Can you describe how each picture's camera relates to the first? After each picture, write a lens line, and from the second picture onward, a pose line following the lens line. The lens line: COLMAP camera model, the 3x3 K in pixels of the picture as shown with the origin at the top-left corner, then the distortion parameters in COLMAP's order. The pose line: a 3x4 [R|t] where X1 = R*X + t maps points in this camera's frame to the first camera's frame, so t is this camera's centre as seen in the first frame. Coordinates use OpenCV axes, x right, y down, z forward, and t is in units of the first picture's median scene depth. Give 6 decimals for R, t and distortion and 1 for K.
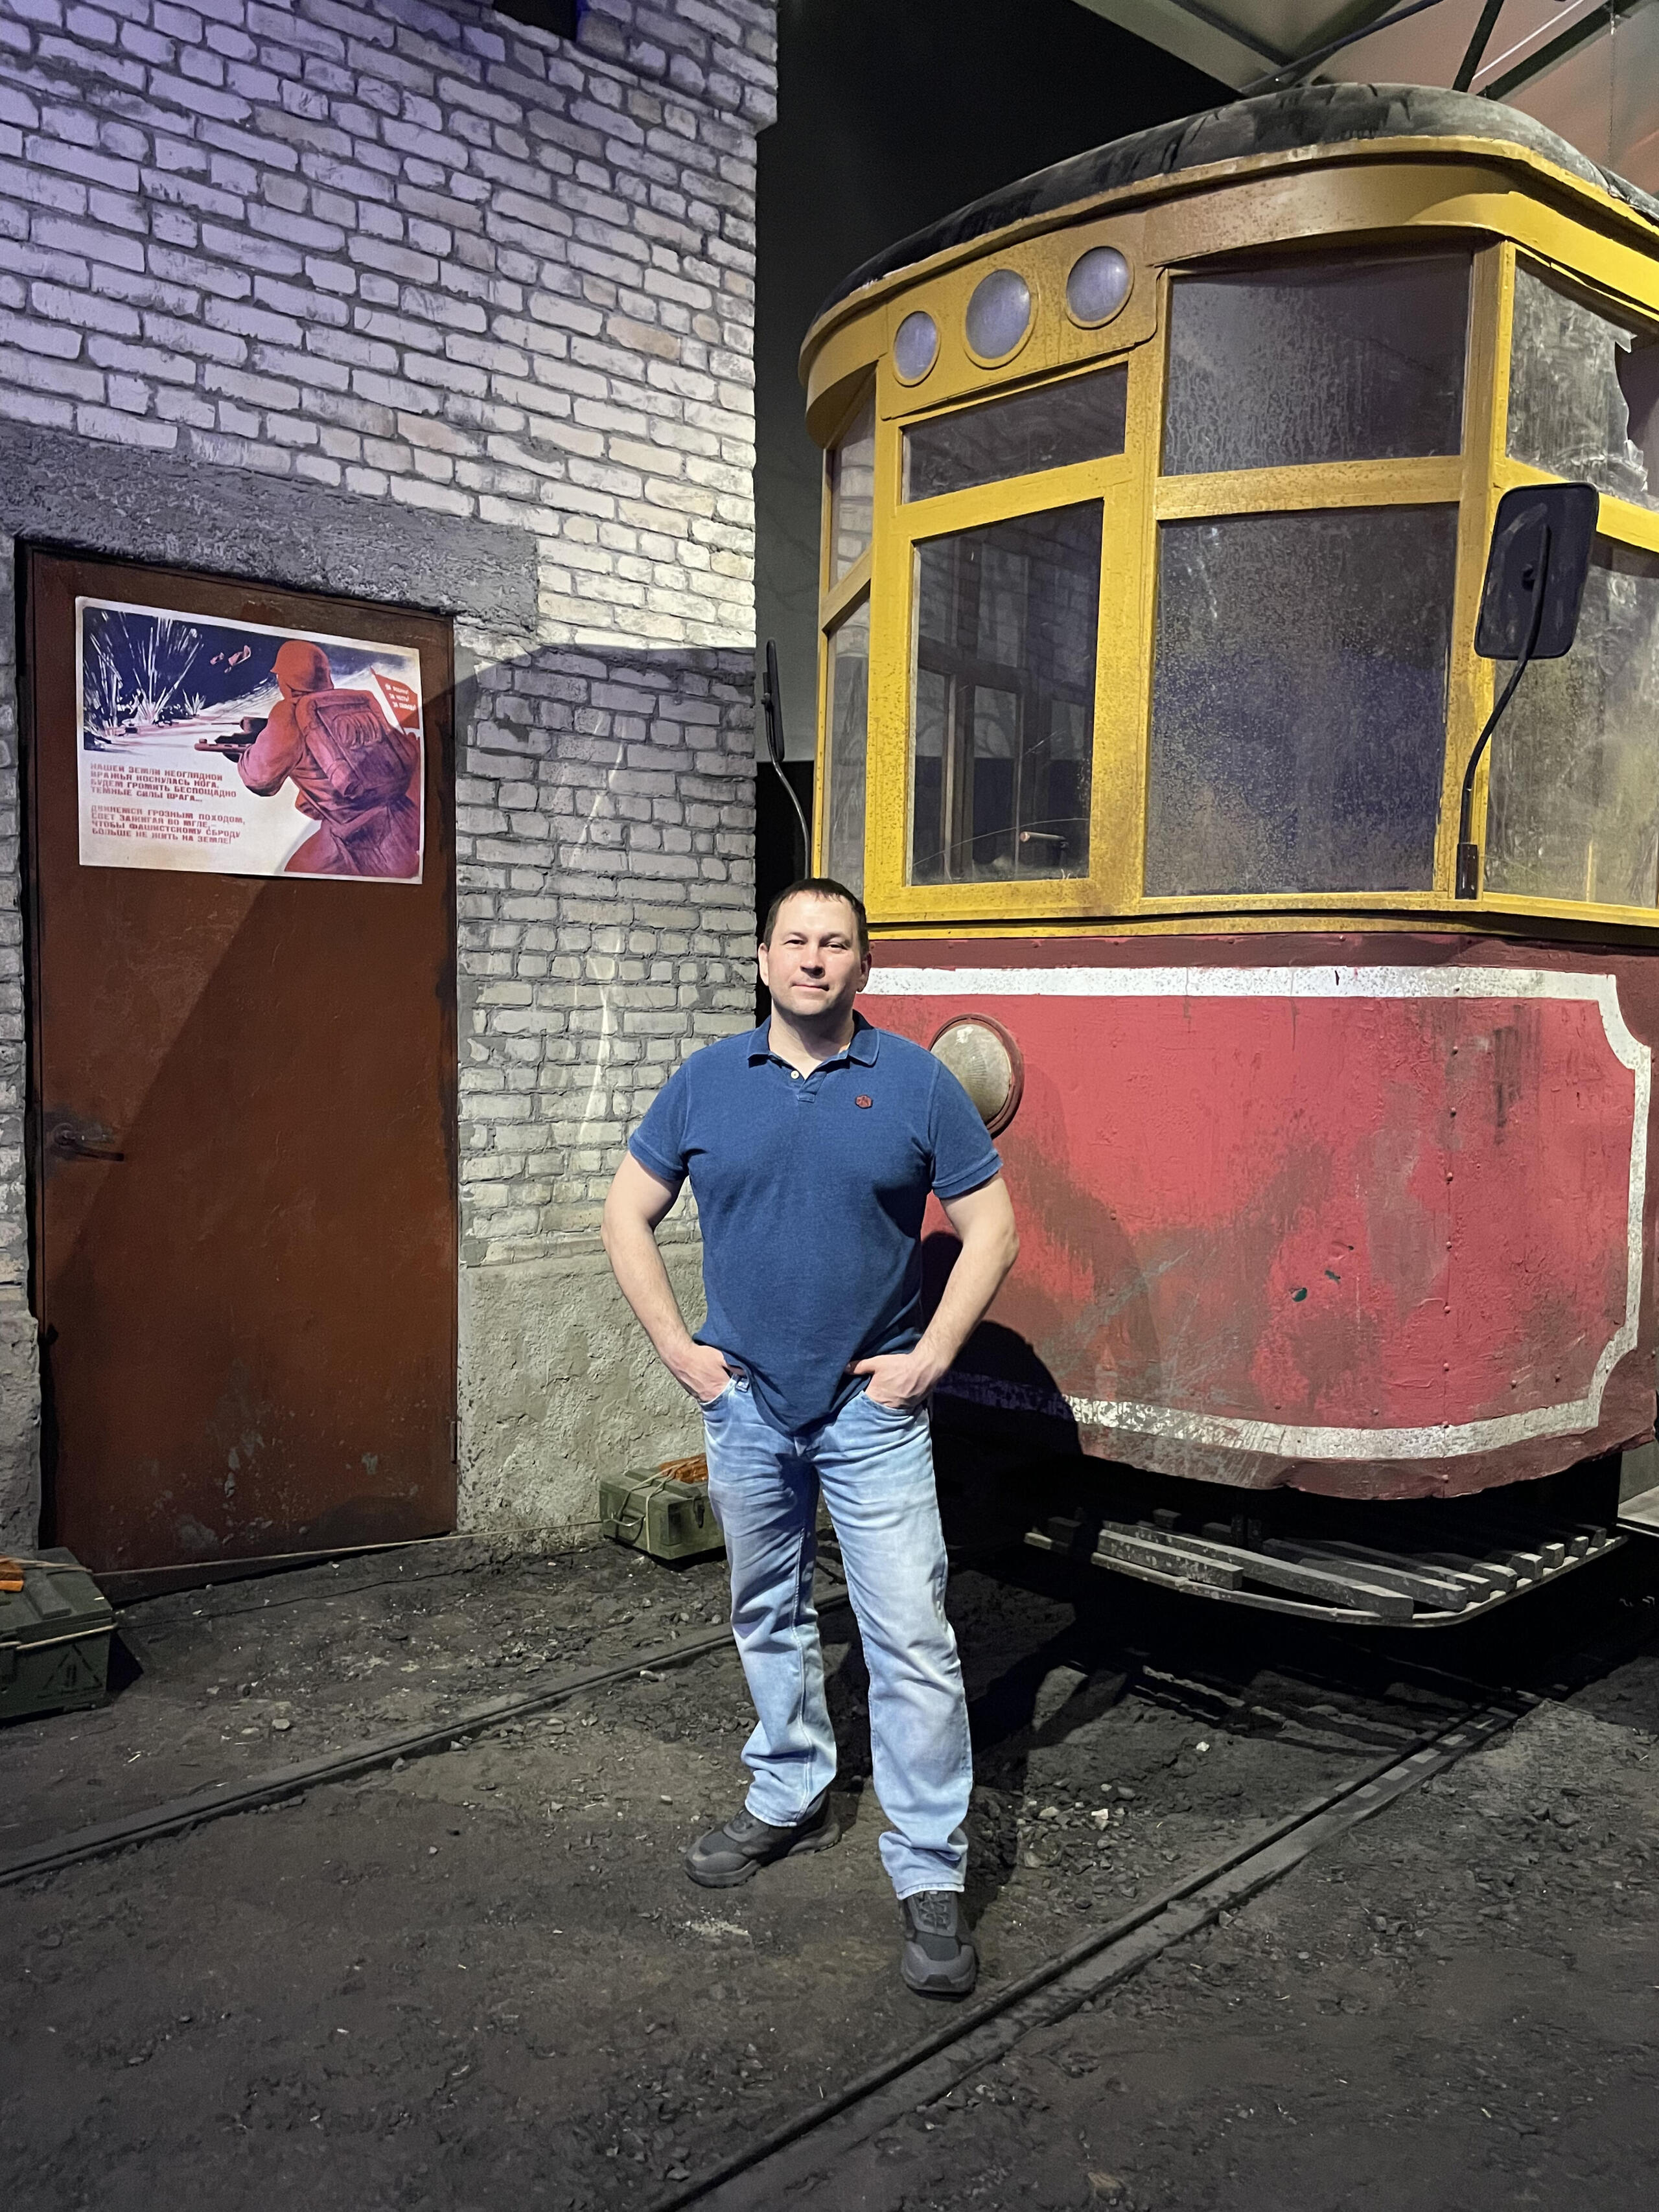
lens RADIAL K [[1759.1, 0, 768.4], [0, 1759.1, 1099.1], [0, 0, 1]] dist [0.056846, -0.097449]
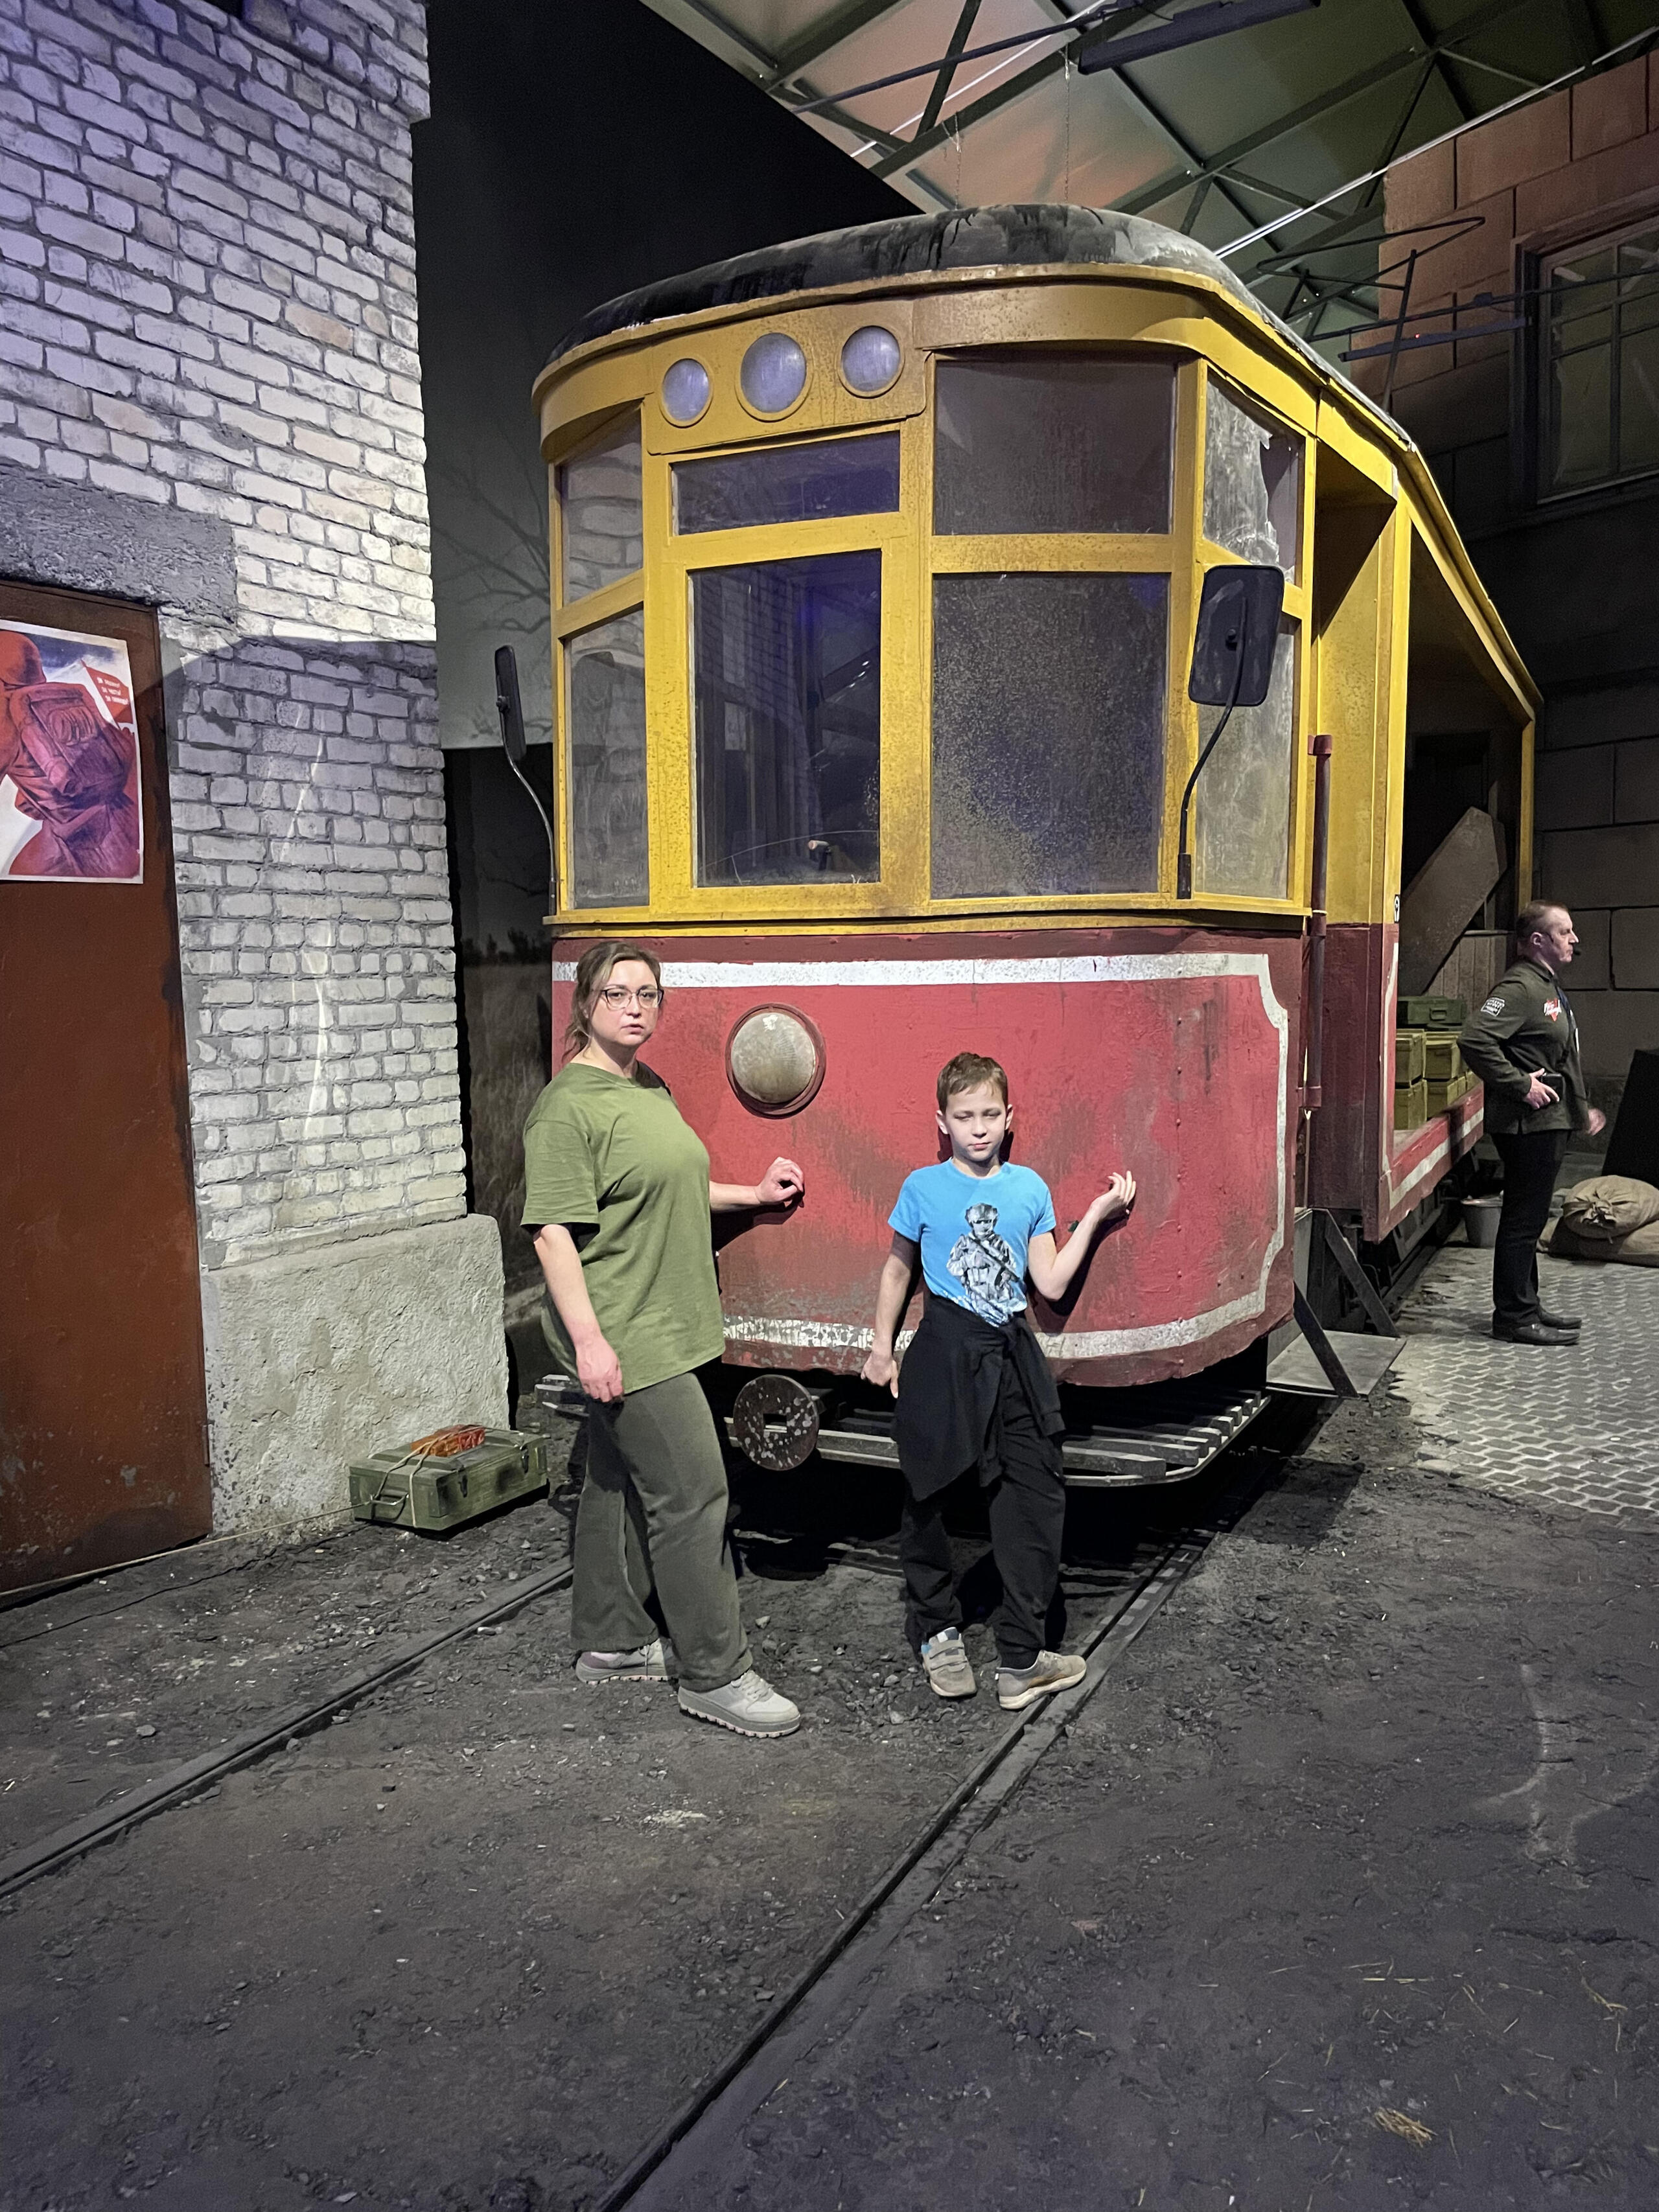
lens RADIAL K [[1759.1, 0, 845.8], [0, 1759.1, 1143.6], [0, 0, 1]] dist [0.056846, -0.097449]
pose [[0.938569, -0.064711, 0.338970, -0.182012], [0.048121, 0.997206, 0.057132, -0.016657], [-0.341720, -0.037310, 0.939061, -0.060658]]
